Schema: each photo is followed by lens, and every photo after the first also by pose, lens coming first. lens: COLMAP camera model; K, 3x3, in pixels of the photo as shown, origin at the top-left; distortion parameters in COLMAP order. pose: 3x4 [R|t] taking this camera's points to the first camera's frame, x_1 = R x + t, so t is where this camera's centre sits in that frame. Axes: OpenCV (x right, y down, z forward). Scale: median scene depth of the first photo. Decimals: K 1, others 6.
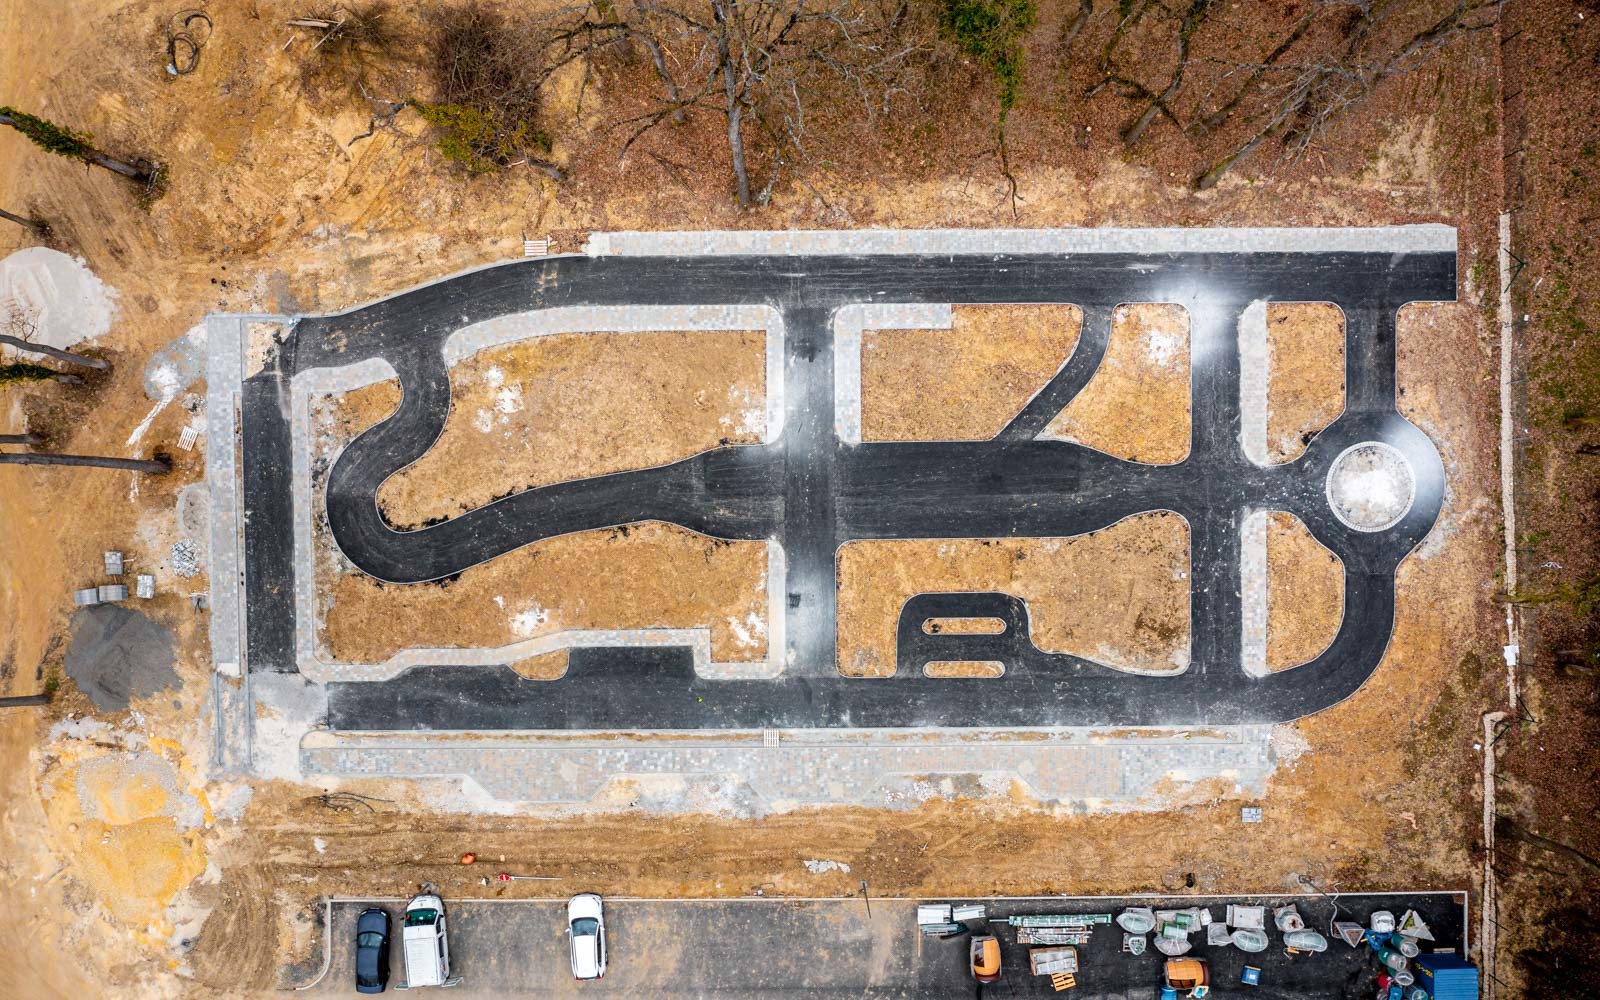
lens RADIAL K [[1358.8, 0, 800.0], [0, 1358.8, 500.0], [0, 0, 1]] dist [-0.017838, -0.003839]
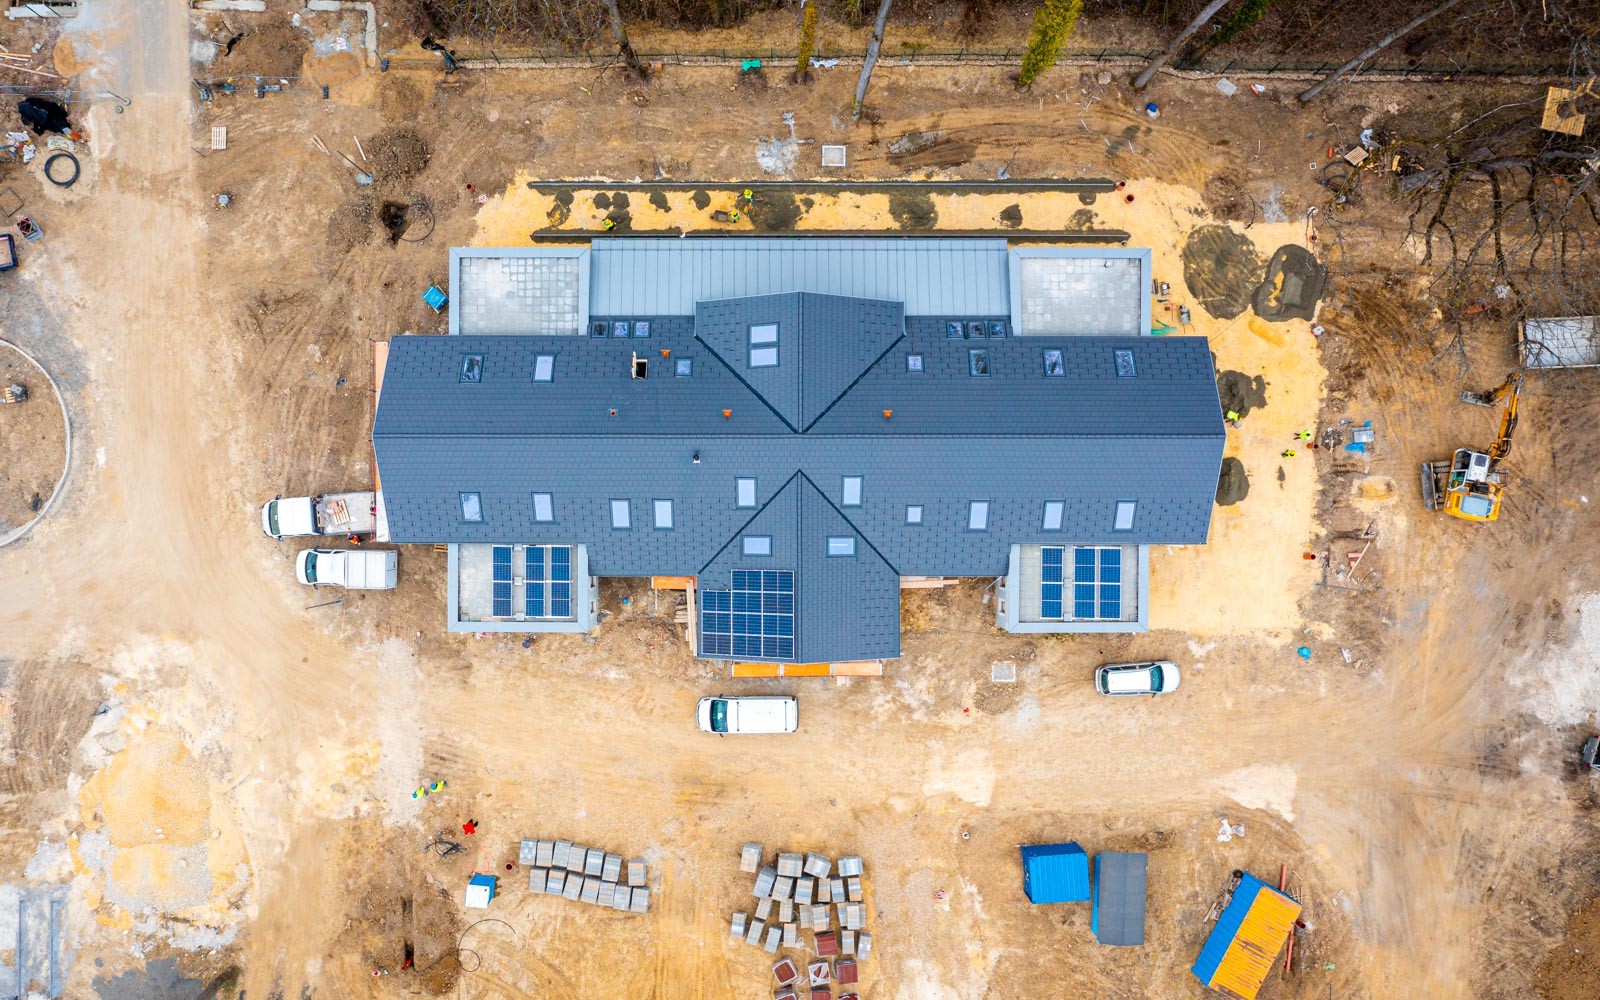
lens RADIAL K [[1358.8, 0, 800.0], [0, 1358.8, 500.0], [0, 0, 1]] dist [-0.017838, -0.003839]
pose [[-0.999390, -0.012553, 0.032602, -0.986267], [0.011801, -0.999662, -0.023155, 0.509792], [0.032882, -0.022756, 0.999200, 0.055340]]
